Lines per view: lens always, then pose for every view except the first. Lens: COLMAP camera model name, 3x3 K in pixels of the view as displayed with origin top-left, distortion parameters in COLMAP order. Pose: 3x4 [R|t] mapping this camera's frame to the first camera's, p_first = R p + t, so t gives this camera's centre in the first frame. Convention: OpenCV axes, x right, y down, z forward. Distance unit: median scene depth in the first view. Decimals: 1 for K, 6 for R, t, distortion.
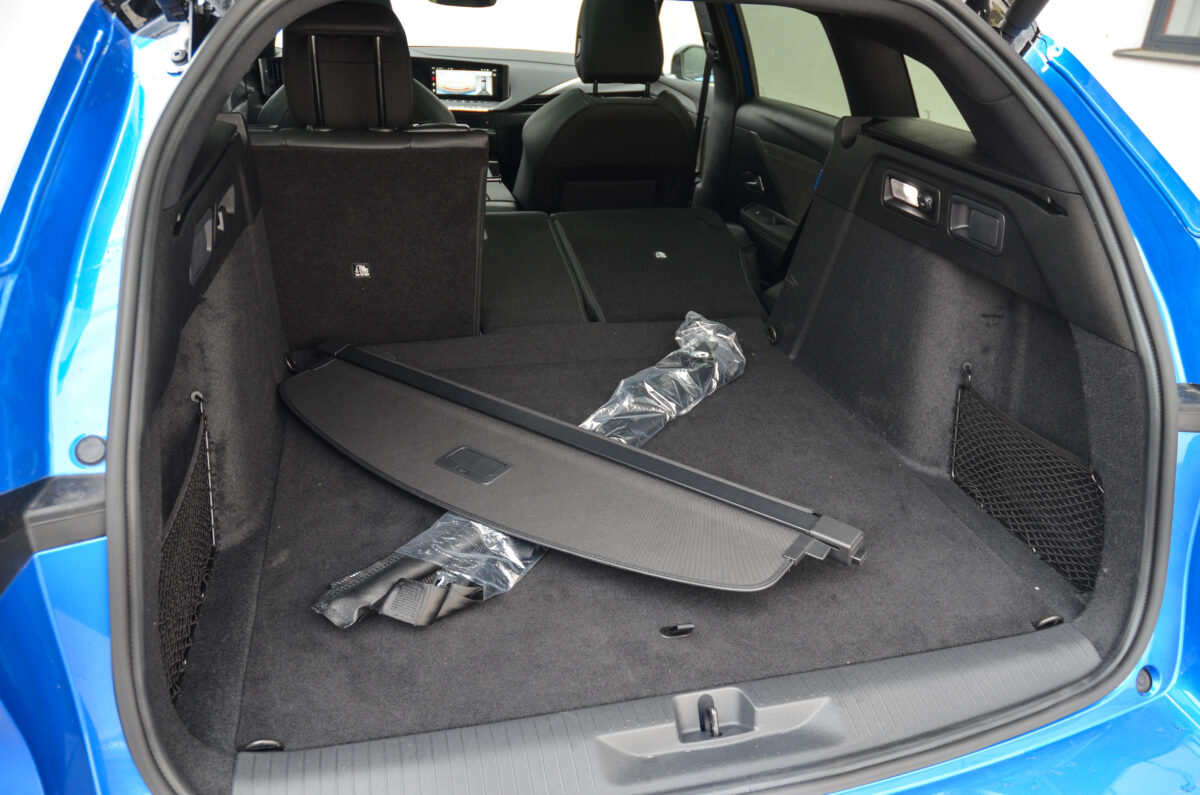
lens RADIAL K [[856.5, 0, 601.5], [0, 856.5, 401.5], [0, 0, 1]] dist [-0.025151, 0.013562]
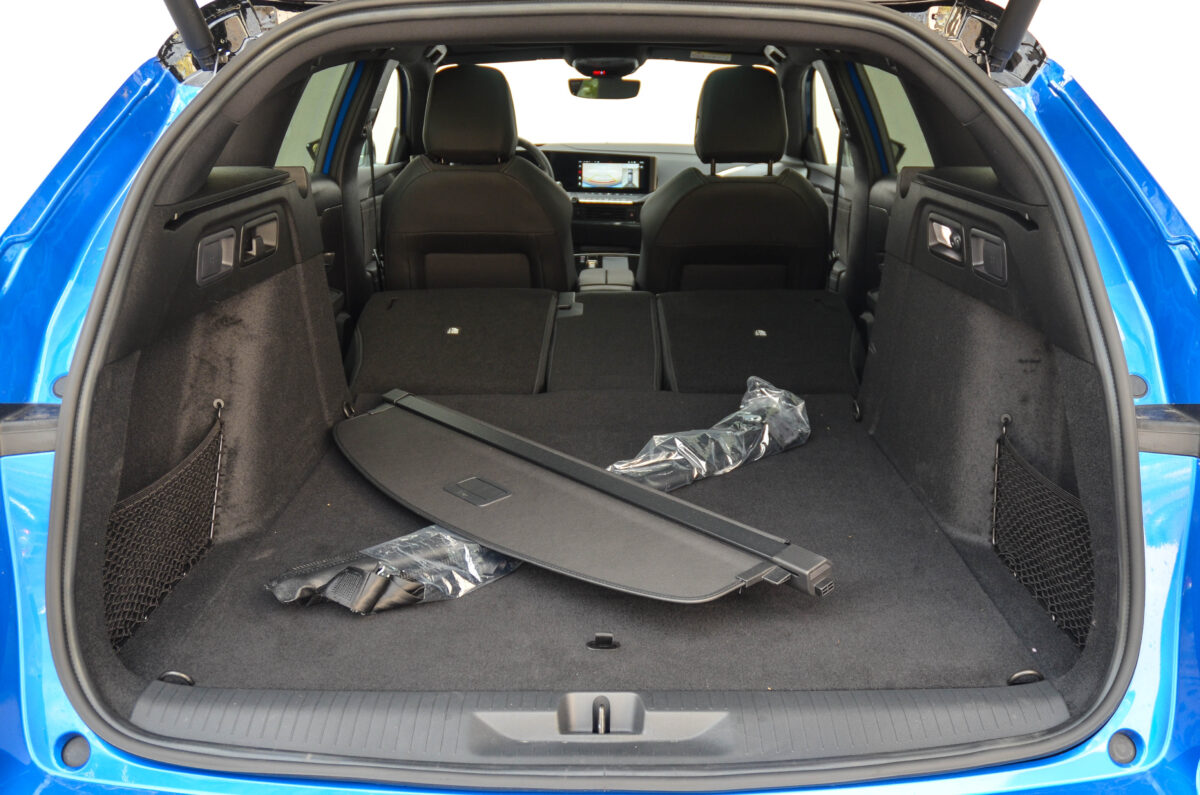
lens RADIAL K [[1010.1, 0, 604.0], [0, 1010.1, 387.4], [0, 0, 1]] dist [-0.017442, 0.017260]
pose [[0.969571, 0.028773, -0.243112, 0.316389], [-0.072296, 0.982431, -0.172055, 0.158343], [0.233890, 0.184396, 0.954617, -0.125762]]
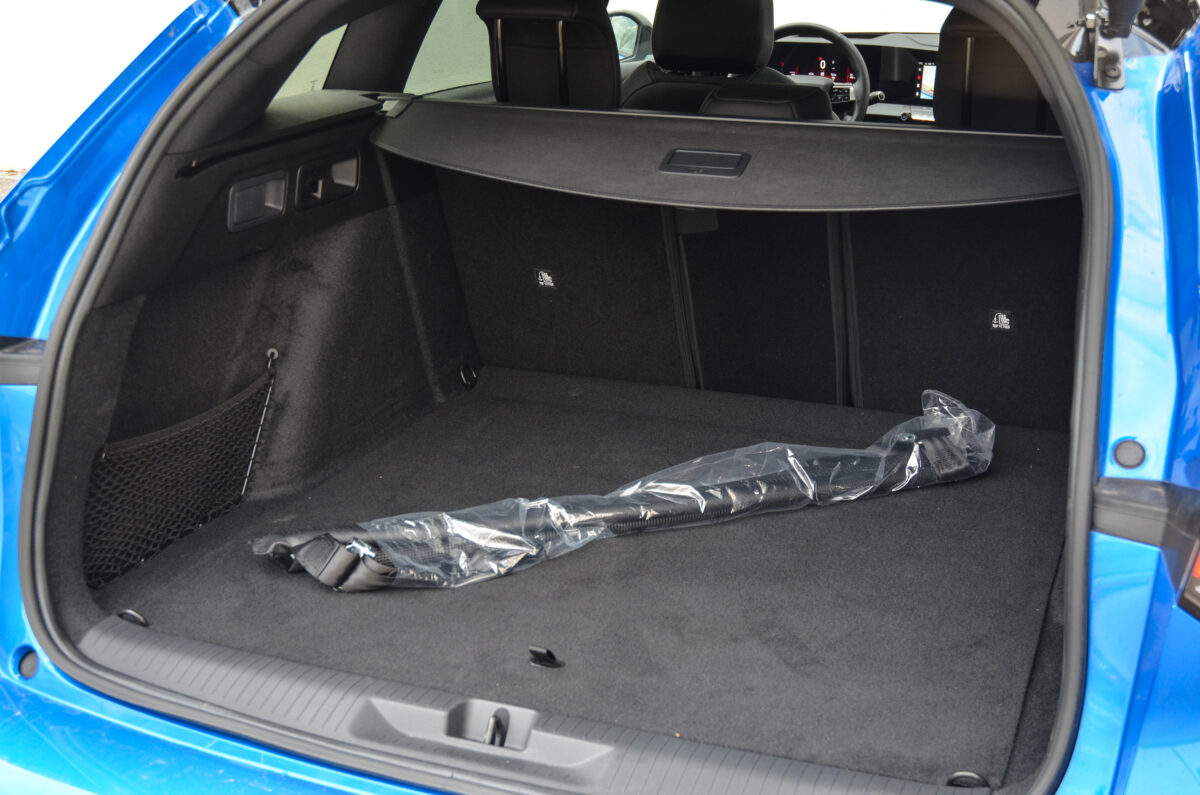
lens RADIAL K [[1497.0, 0, 598.5], [0, 1497.0, 399.2], [0, 0, 1]] dist [0.004868, 0.000000]
pose [[0.816154, 0.139860, -0.560653, 0.849093], [-0.225543, 0.970408, -0.086250, 0.112415], [0.531999, 0.196845, 0.823547, -0.260951]]
